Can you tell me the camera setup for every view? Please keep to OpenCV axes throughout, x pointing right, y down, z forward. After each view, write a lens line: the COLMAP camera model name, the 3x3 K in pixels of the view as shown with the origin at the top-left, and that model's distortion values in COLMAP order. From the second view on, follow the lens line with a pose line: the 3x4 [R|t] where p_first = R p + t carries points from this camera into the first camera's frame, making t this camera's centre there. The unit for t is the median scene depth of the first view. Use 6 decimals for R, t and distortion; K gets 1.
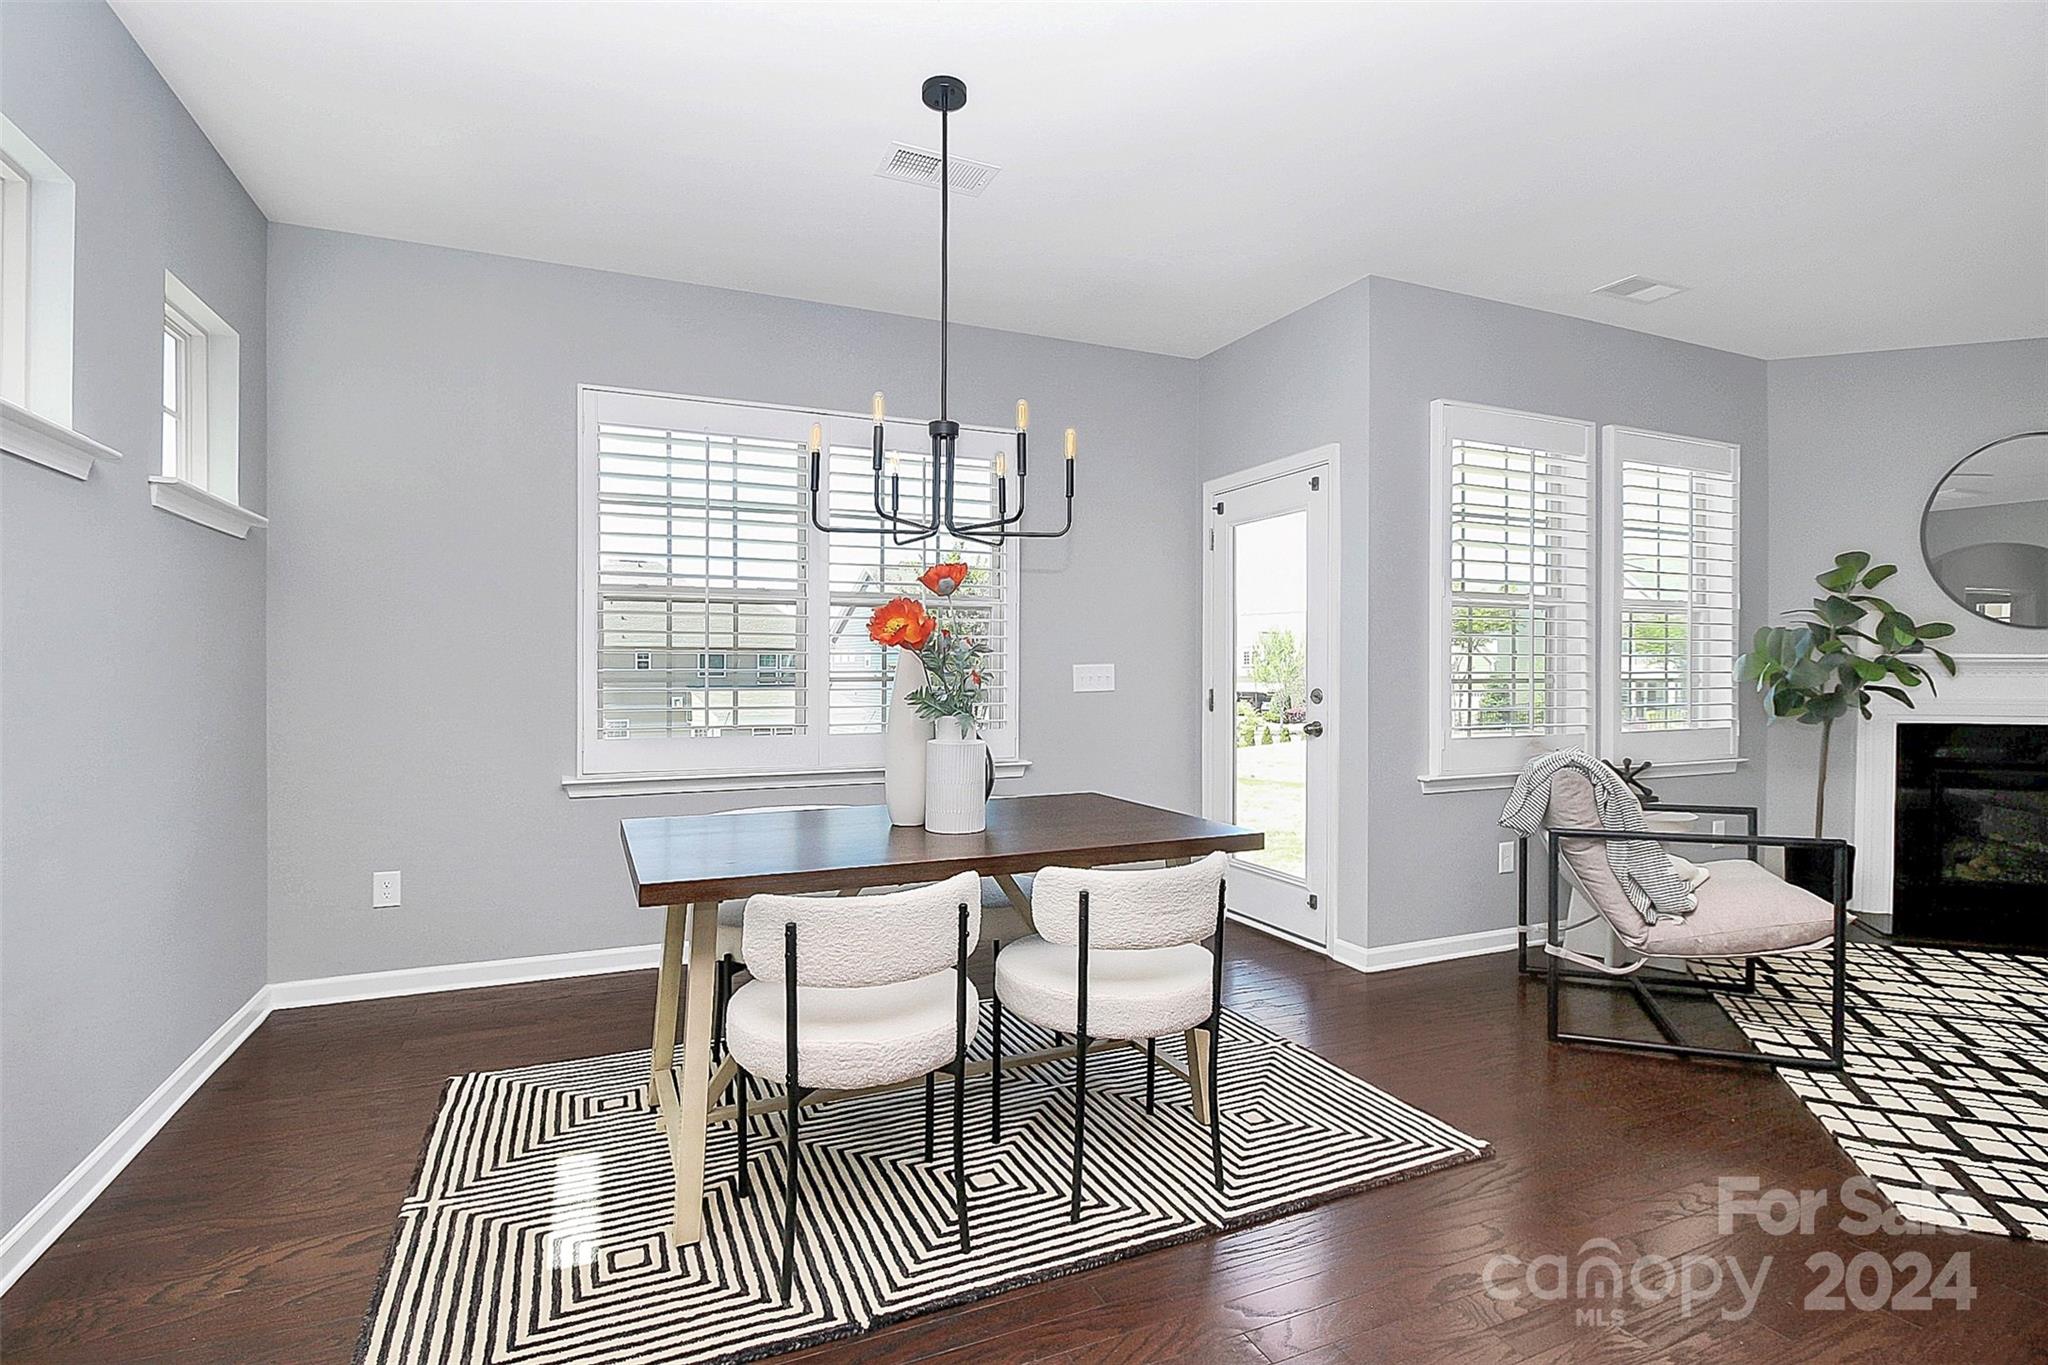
lens RADIAL K [[964.1, 0, 1017.7], [0, 964.1, 682.3], [0, 0, 1]] dist [0.000139, -0.011640]
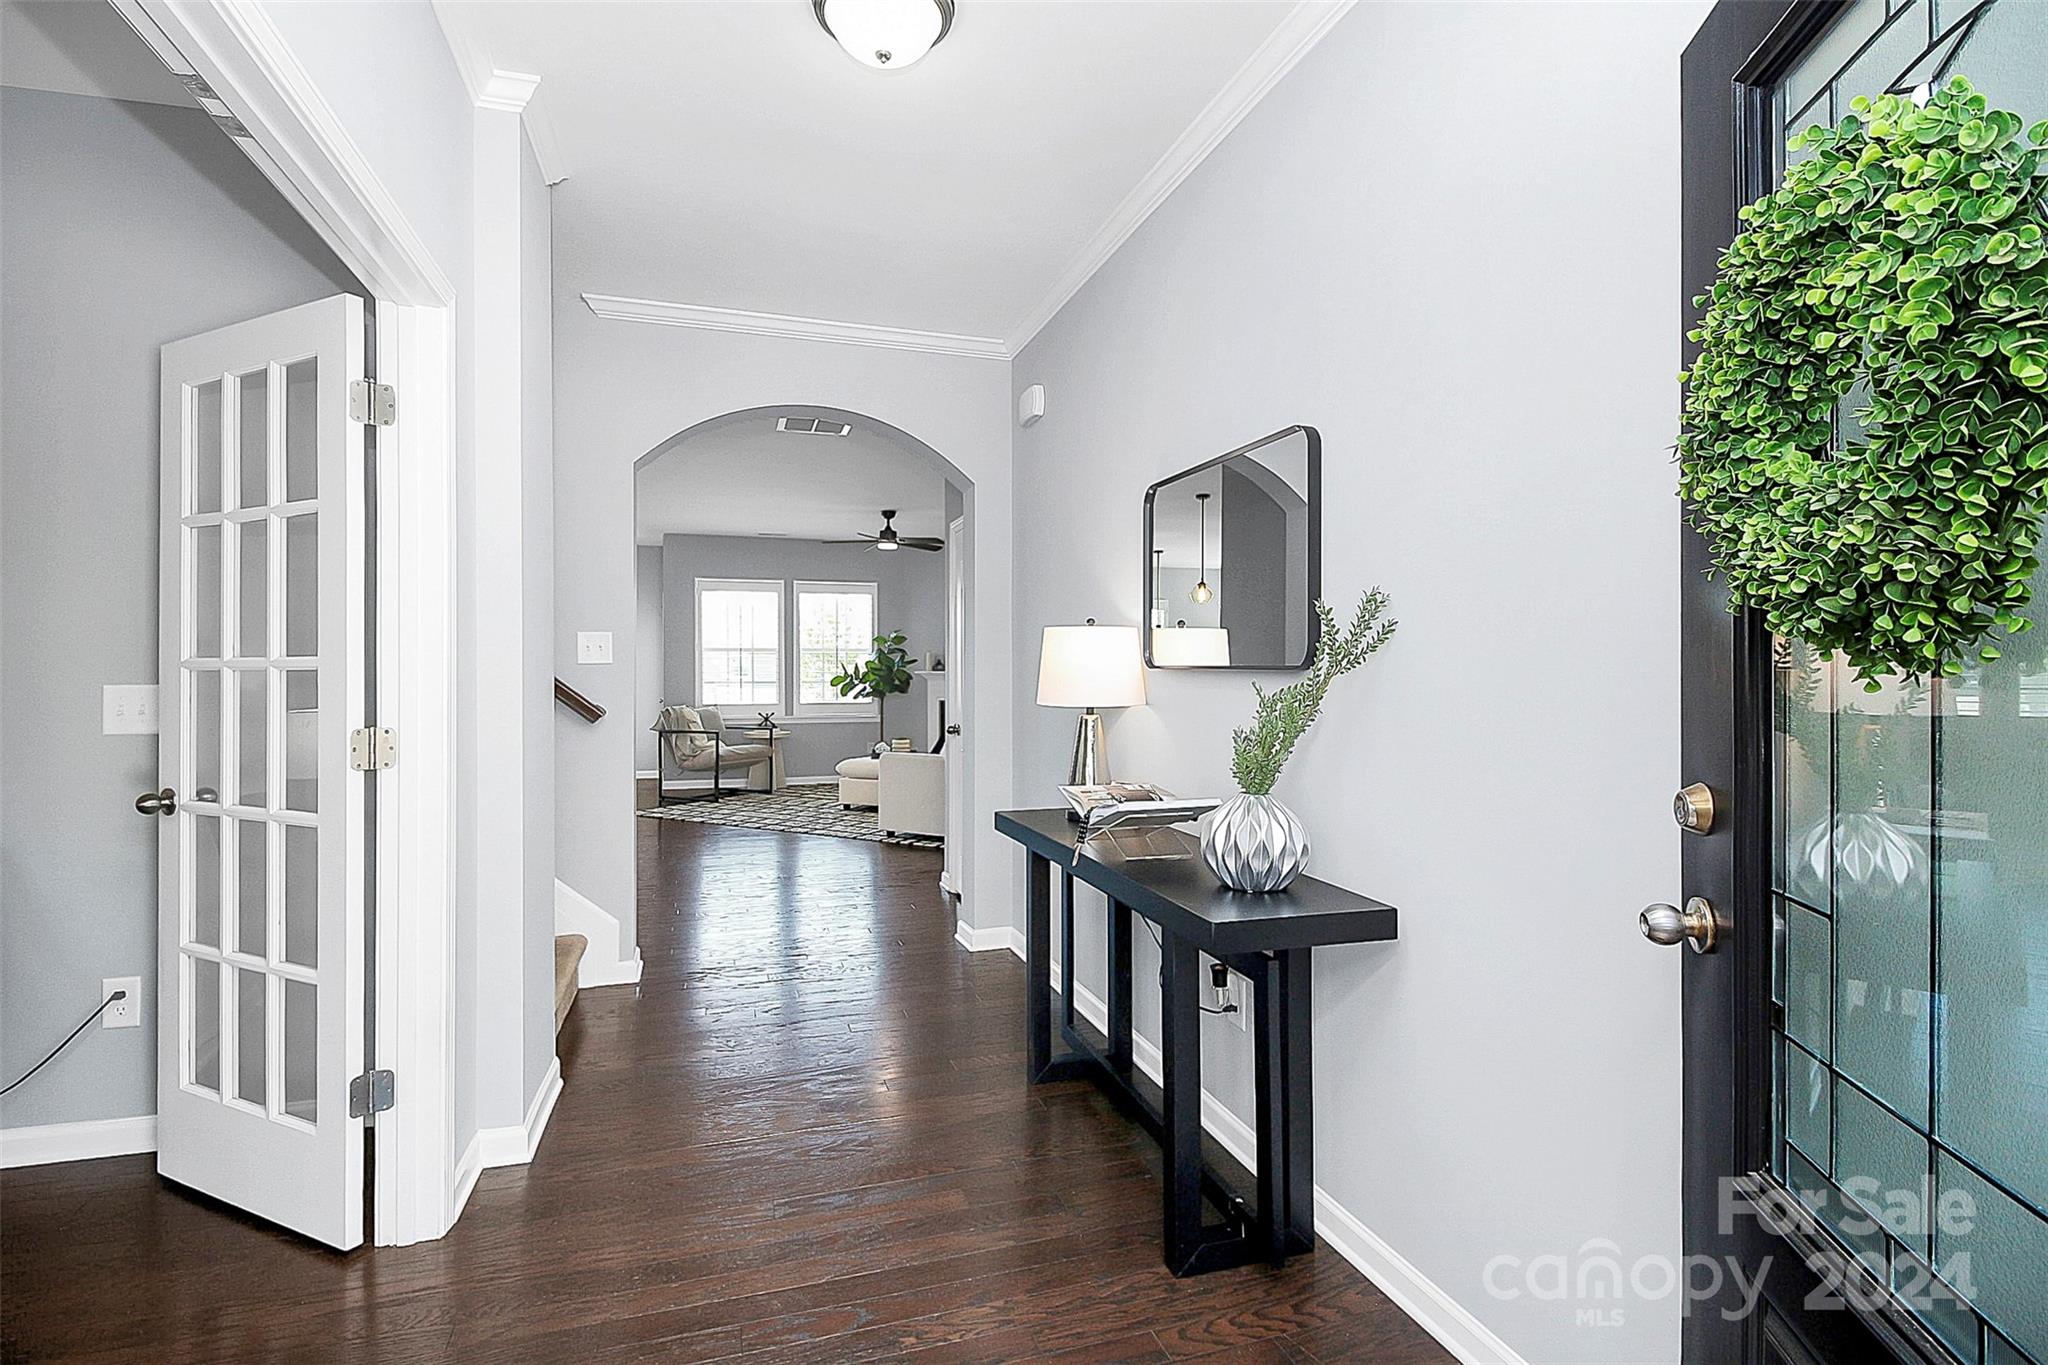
lens RADIAL K [[964.1, 0, 1017.7], [0, 964.1, 682.3], [0, 0, 1]] dist [0.000139, -0.011640]
pose [[0.995406, 0.001152, -0.095735, 2.060197], [-0.001306, 0.999998, -0.001543, 0.002295], [0.095733, 0.001661, 0.995406, -2.045456]]
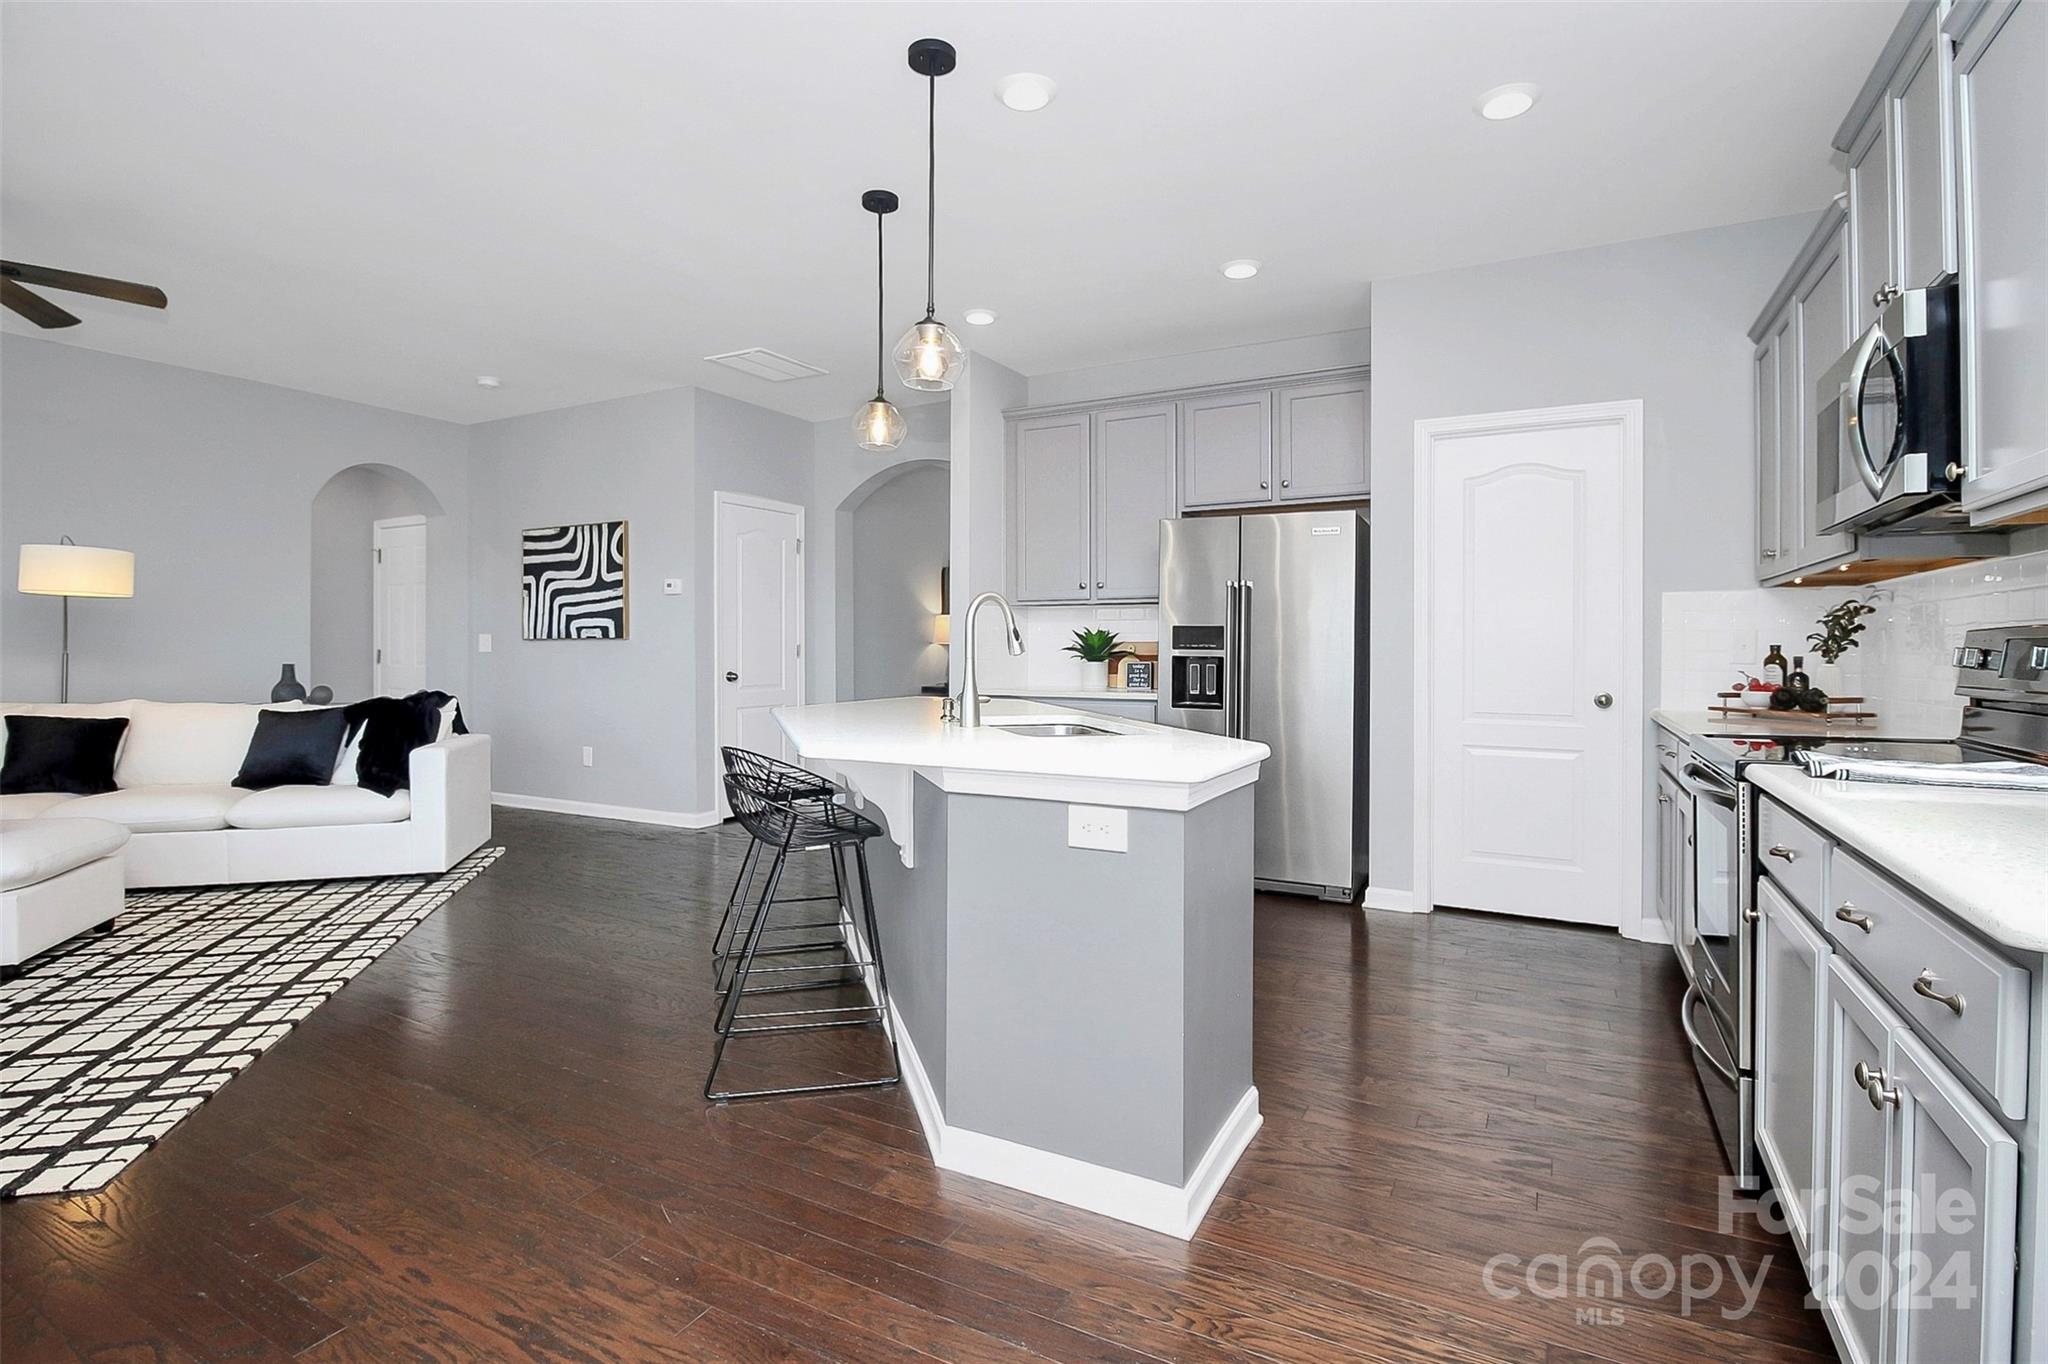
lens RADIAL K [[985.4, 0, 1016.6], [0, 985.4, 646.1], [0, 0, 1]] dist [-0.001970, -0.012284]
pose [[-0.617863, -0.001880, 0.786283, -0.278420], [0.005938, 0.999957, 0.007057, 0.010391], [-0.786263, 0.009029, -0.617826, 0.592617]]
